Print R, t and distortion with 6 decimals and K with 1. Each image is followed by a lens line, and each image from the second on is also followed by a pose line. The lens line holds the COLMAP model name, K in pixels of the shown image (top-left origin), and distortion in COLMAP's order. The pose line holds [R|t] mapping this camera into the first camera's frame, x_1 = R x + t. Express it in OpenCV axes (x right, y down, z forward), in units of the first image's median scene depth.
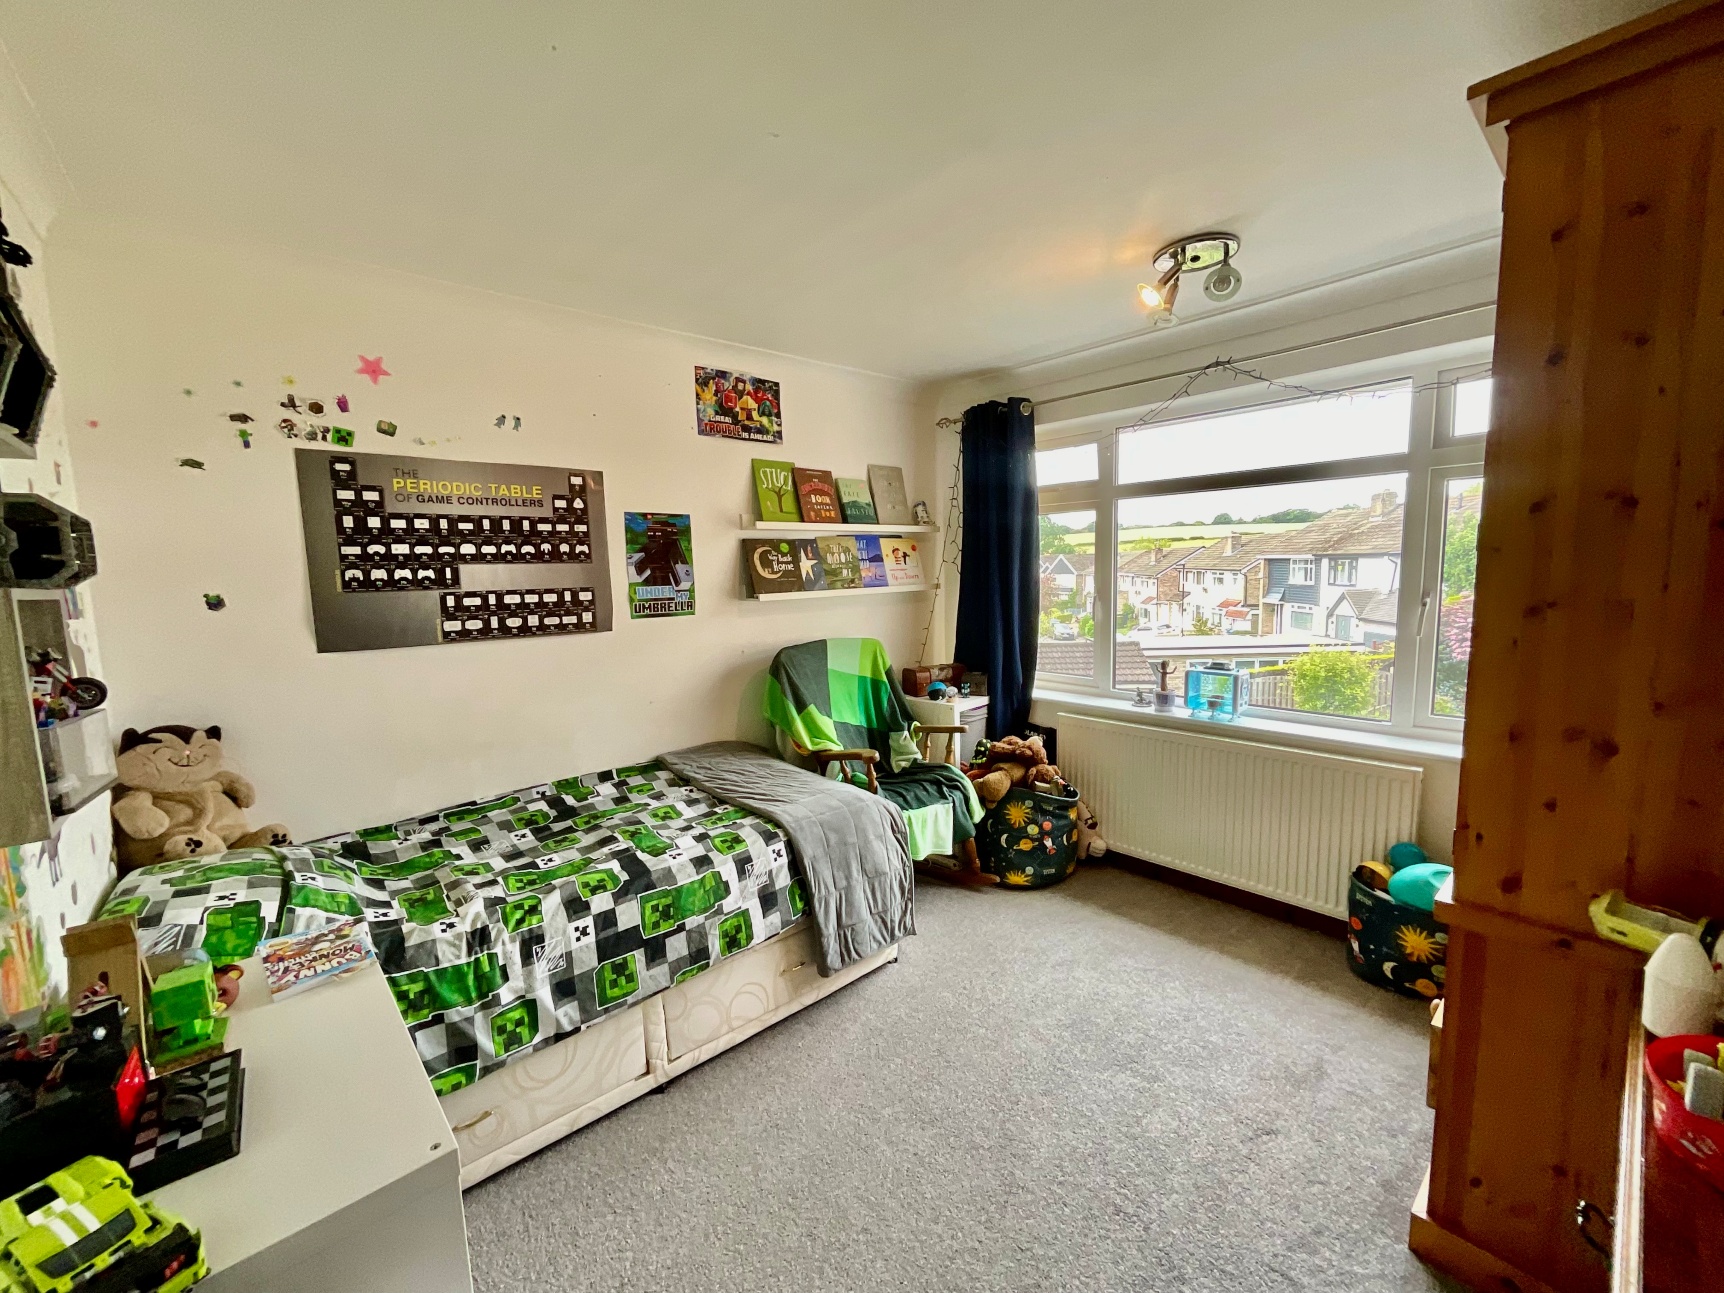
lens RADIAL K [[700.2, 0, 865.8], [0, 700.2, 648.9], [0, 0, 1]] dist [0.001919, 0.000233]
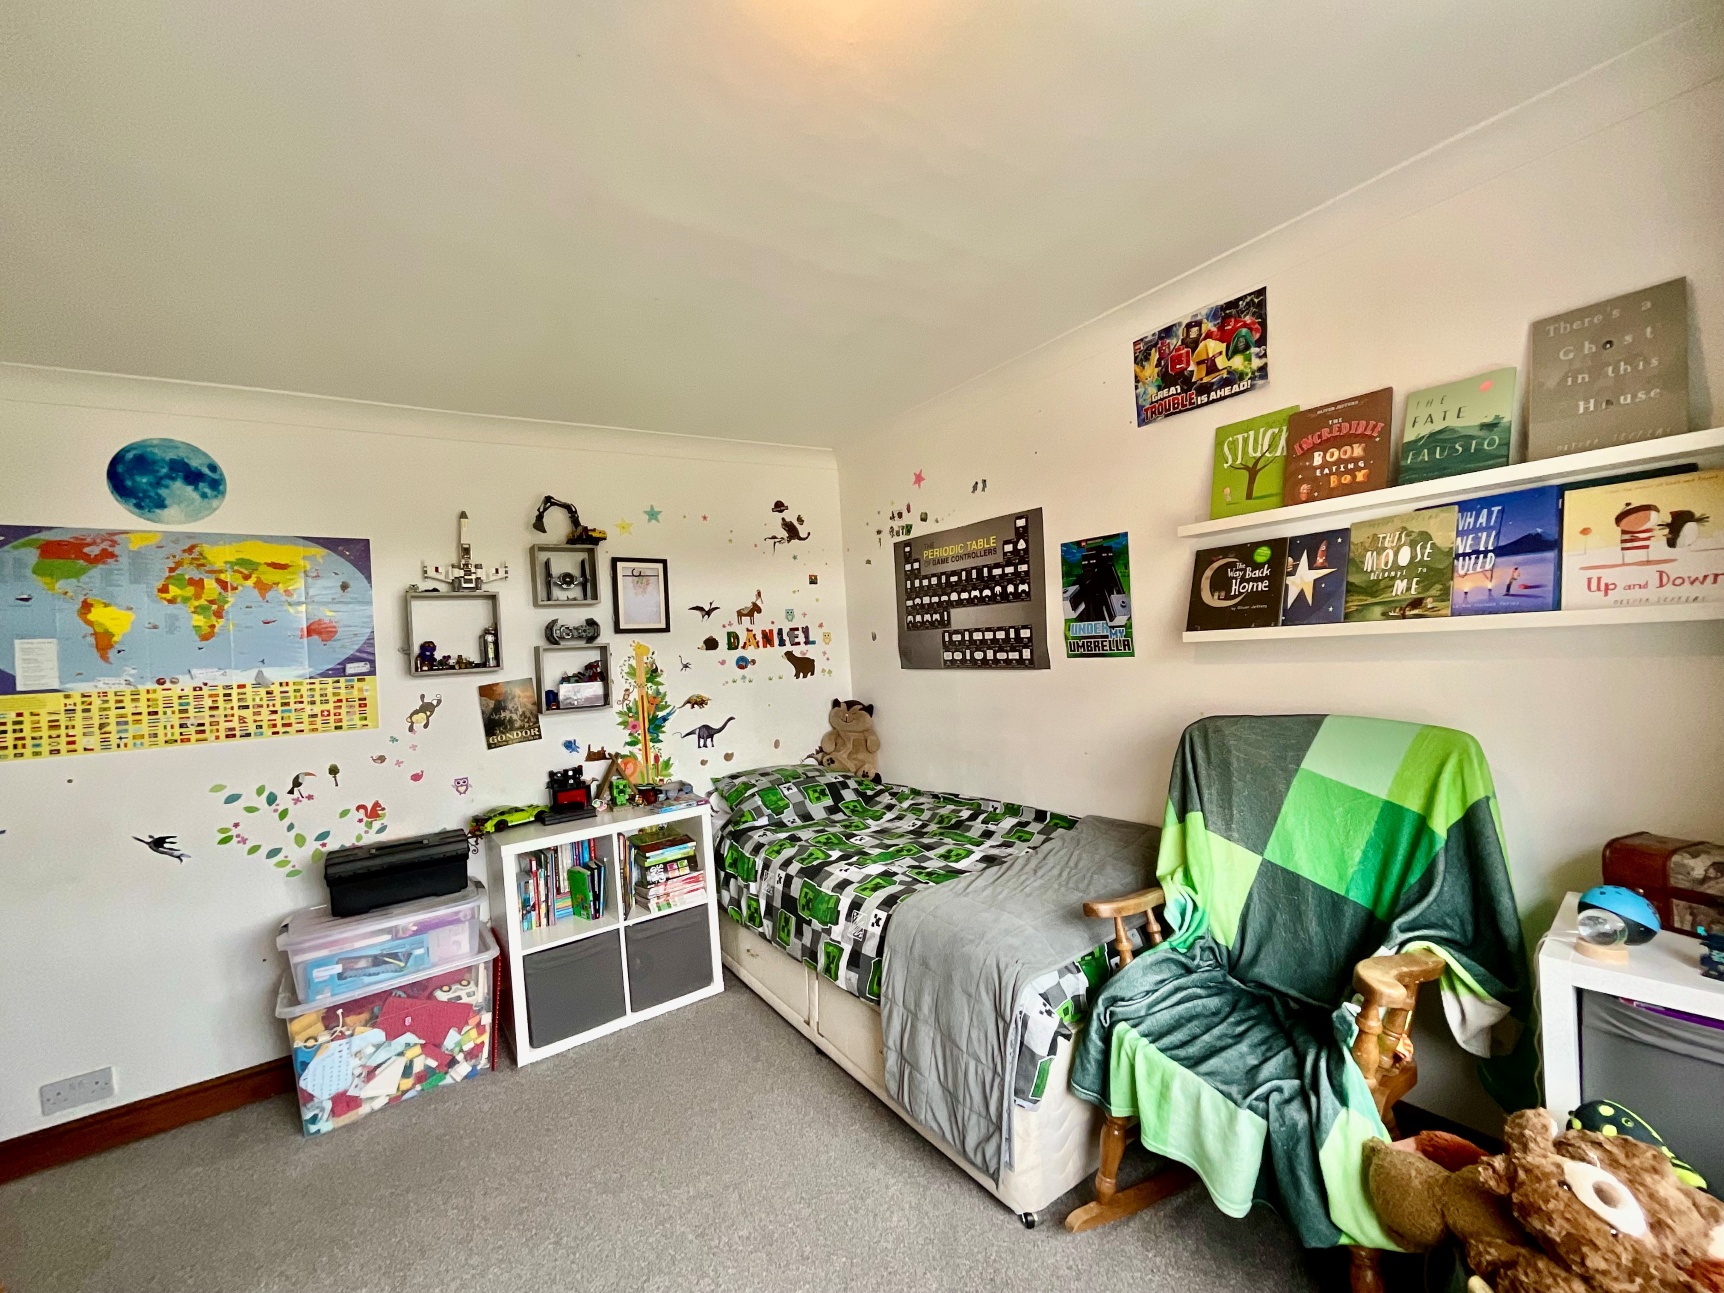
lens RADIAL K [[700.2, 0, 865.8], [0, 700.2, 648.9], [0, 0, 1]] dist [0.001919, 0.000233]
pose [[-0.112078, 0.047671, -0.992555, 0.661816], [-0.044436, 0.997609, 0.052931, -0.098748], [0.992705, 0.050038, -0.109692, 0.902666]]
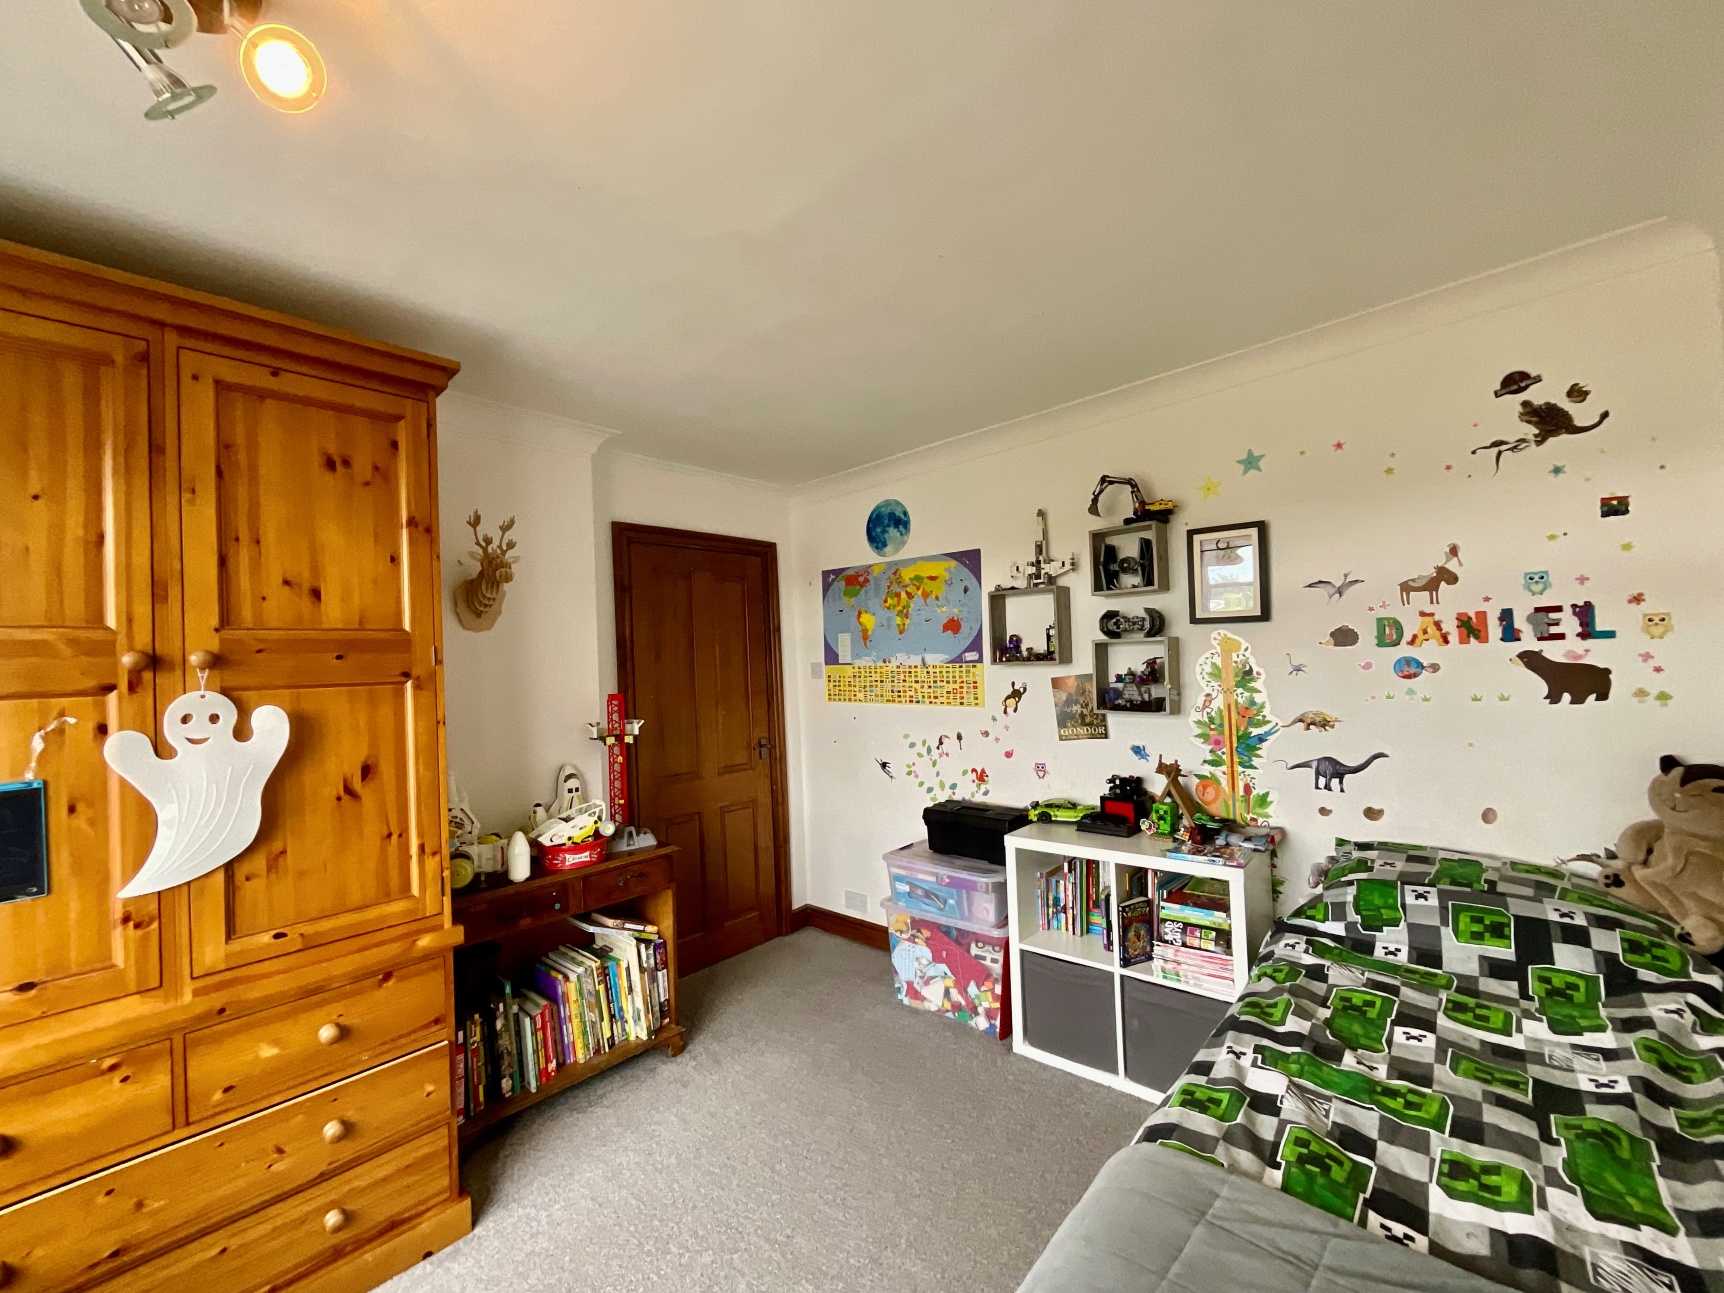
lens RADIAL K [[700.2, 0, 865.8], [0, 700.2, 648.9], [0, 0, 1]] dist [0.001919, 0.000233]
pose [[-0.990643, 0.066845, -0.118986, 0.095682], [0.055414, 0.993749, 0.096917, -0.126768], [0.124721, 0.089417, -0.988155, 1.242384]]
